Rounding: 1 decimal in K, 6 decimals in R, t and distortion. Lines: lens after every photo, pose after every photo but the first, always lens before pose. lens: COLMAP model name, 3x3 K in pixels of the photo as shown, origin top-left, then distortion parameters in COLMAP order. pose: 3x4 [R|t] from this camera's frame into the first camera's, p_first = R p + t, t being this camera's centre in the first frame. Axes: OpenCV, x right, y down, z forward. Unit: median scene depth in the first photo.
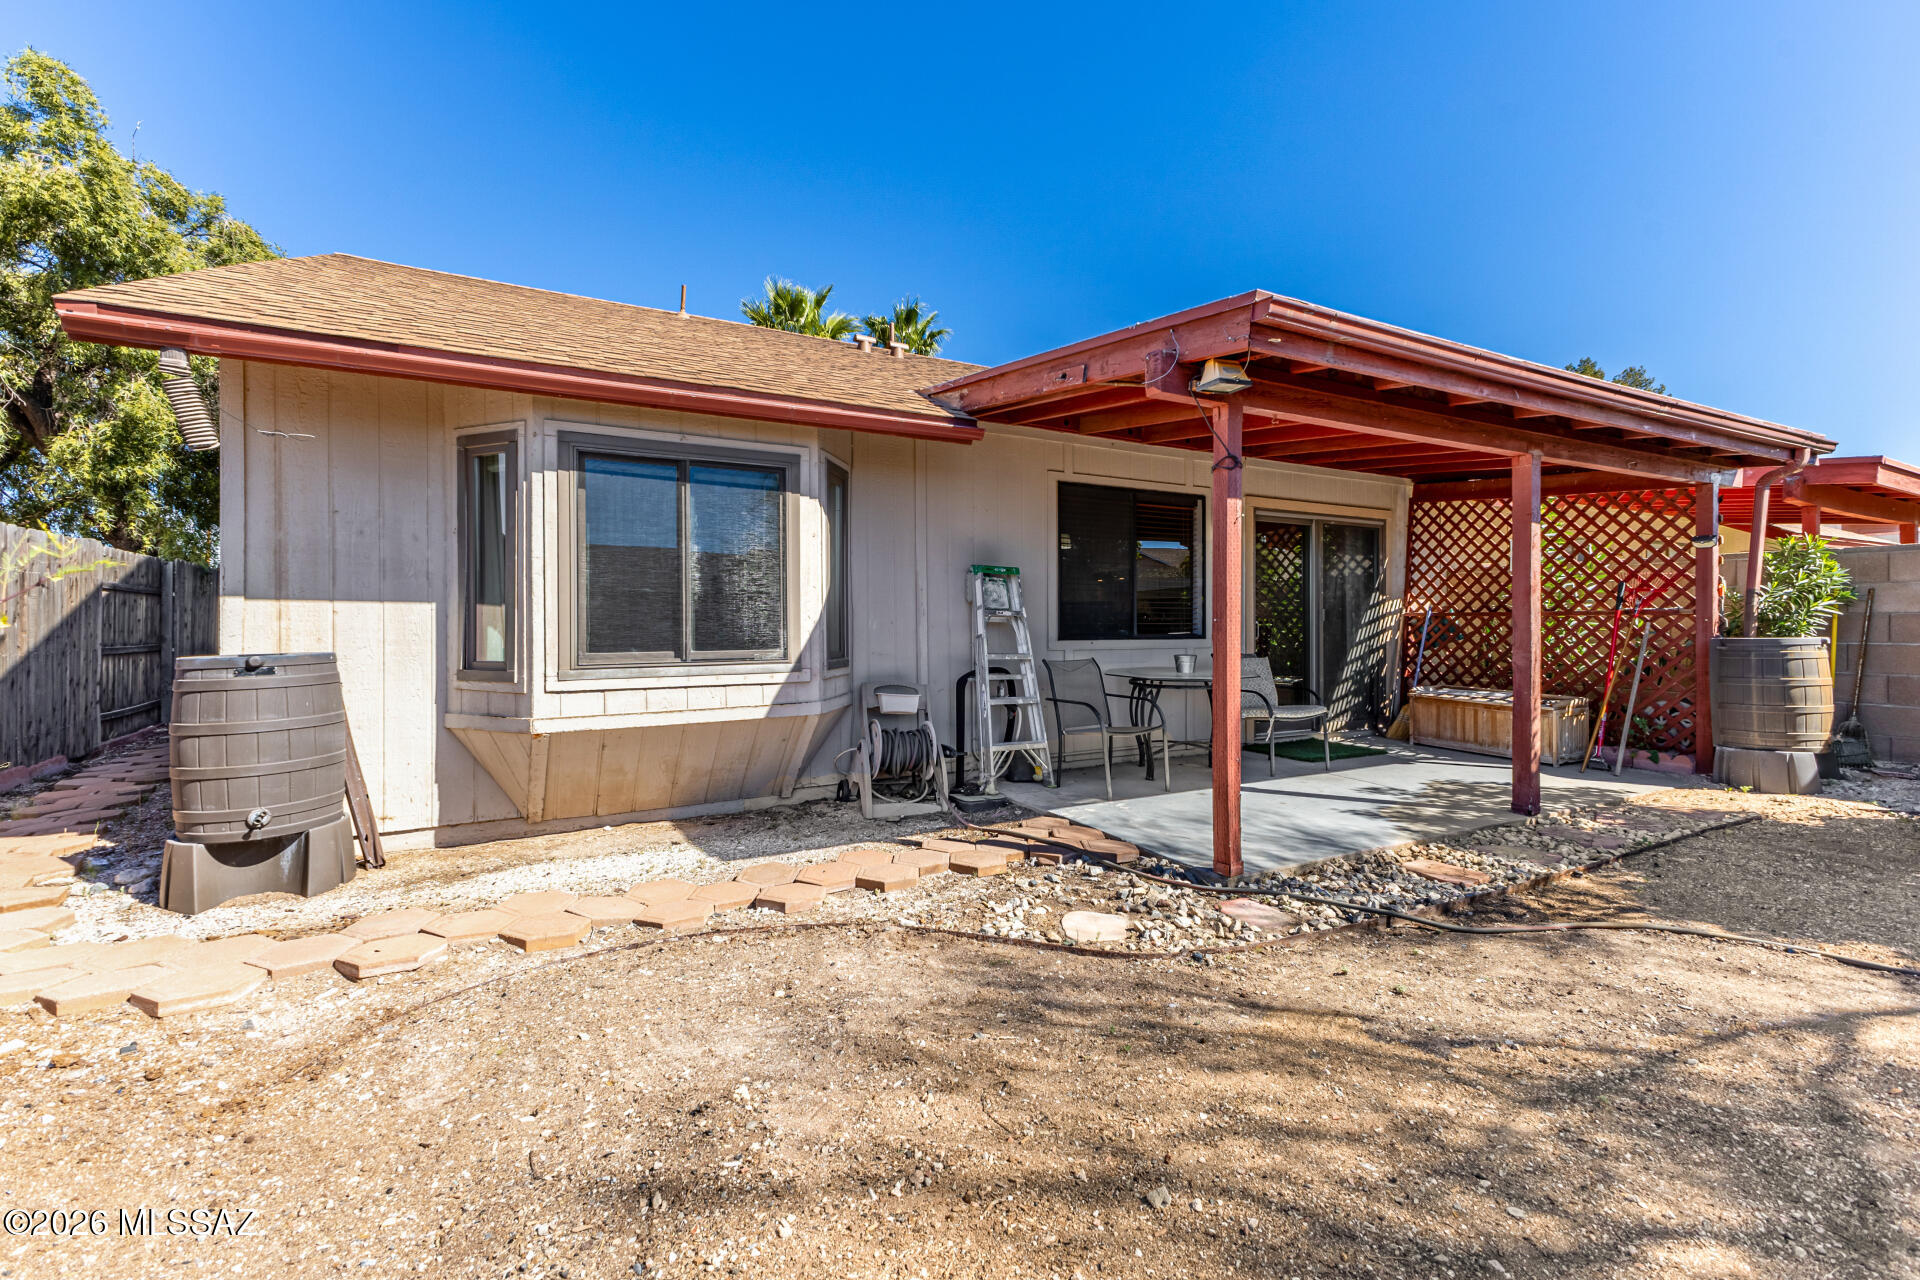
lens RADIAL K [[806.8, 0, 960.0], [0, 806.8, 640.0], [0, 0, 1]] dist [0.000307, 0.000029]
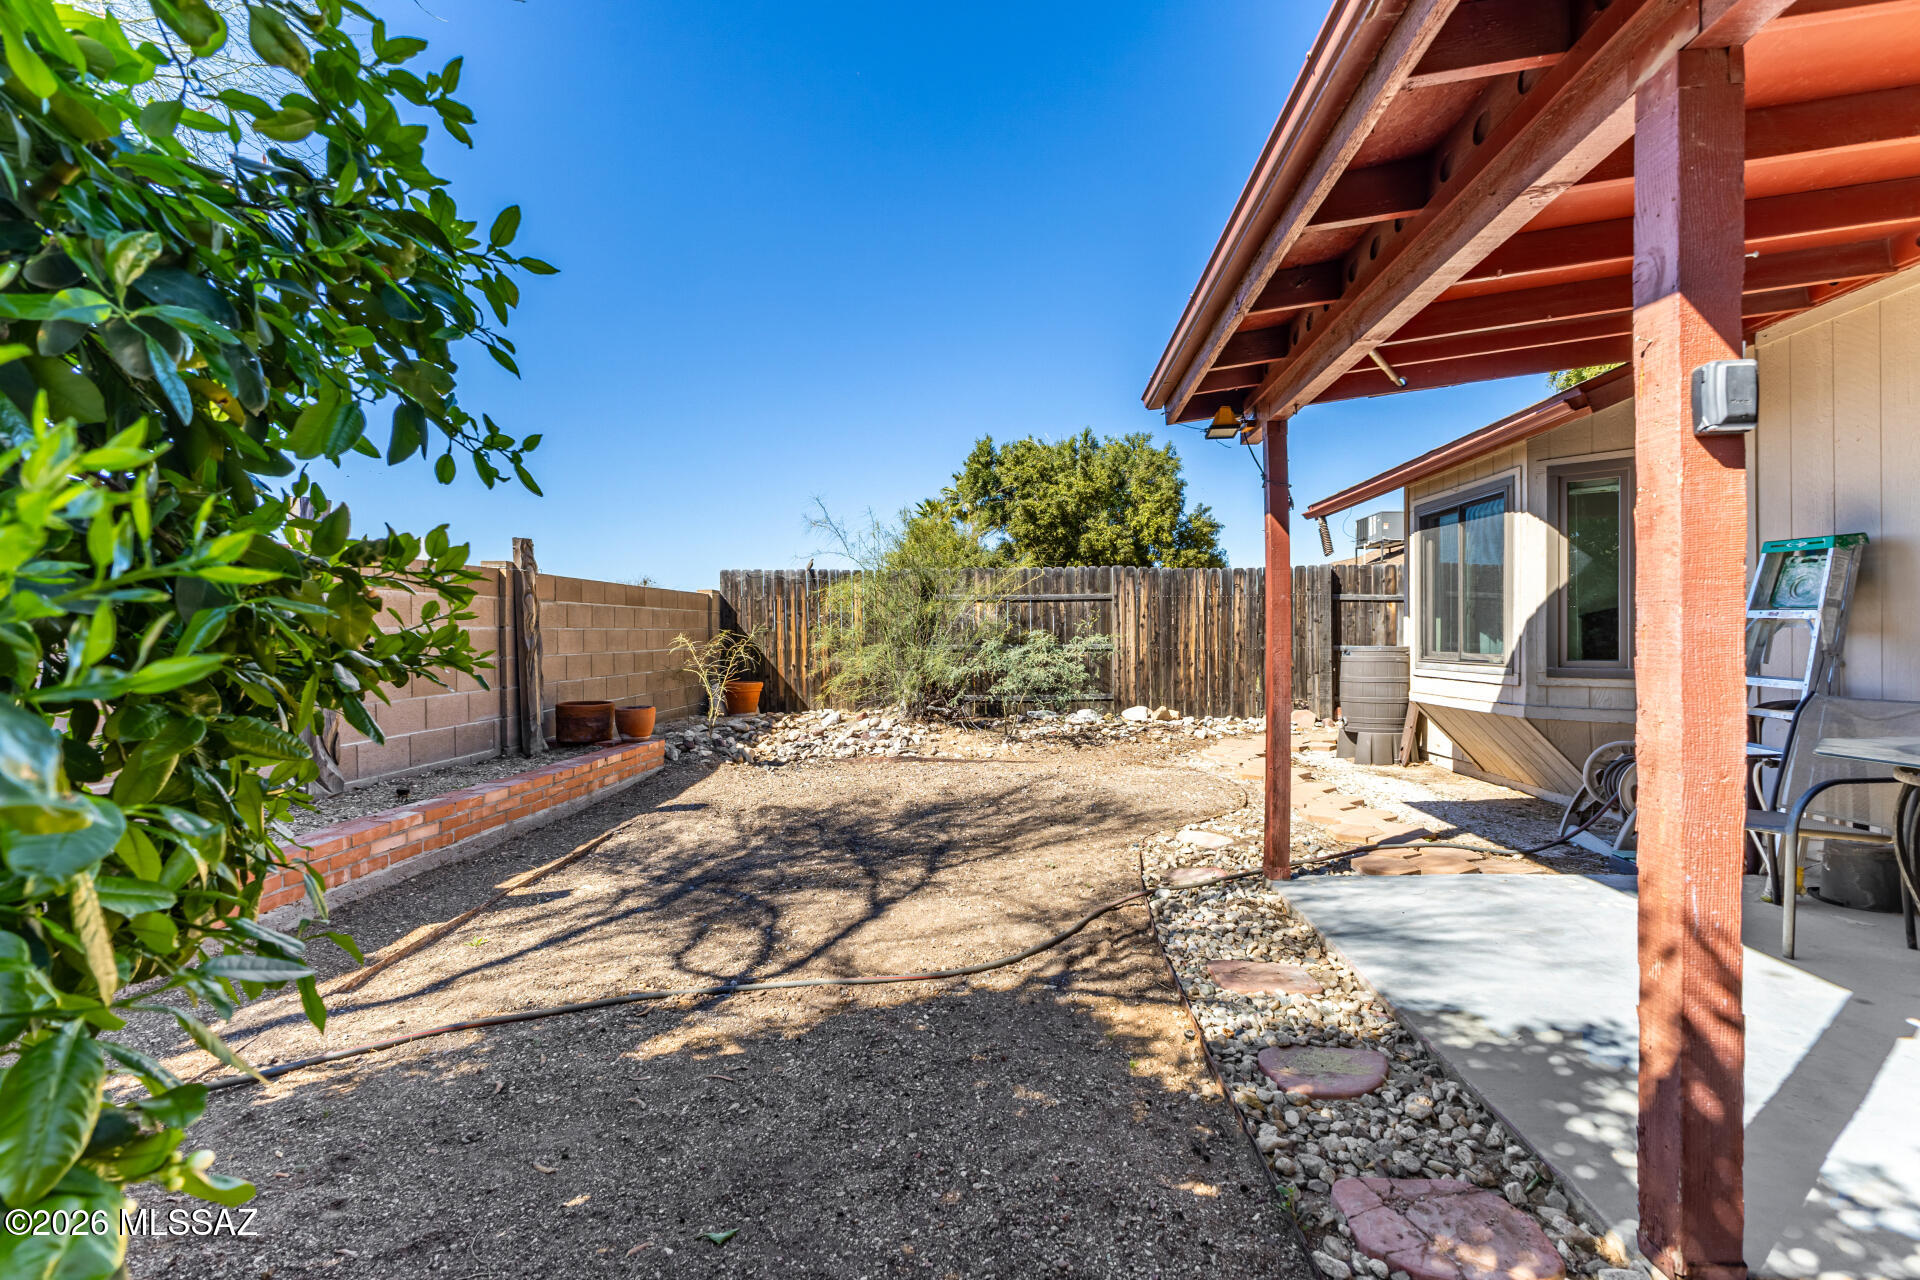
lens RADIAL K [[806.8, 0, 960.0], [0, 806.8, 640.0], [0, 0, 1]] dist [0.000307, 0.000029]
pose [[-0.522720, 0.009977, -0.852446, 1.133587], [-0.000302, 0.999929, 0.011888, -0.020749], [0.852504, 0.006471, -0.522680, 0.946493]]
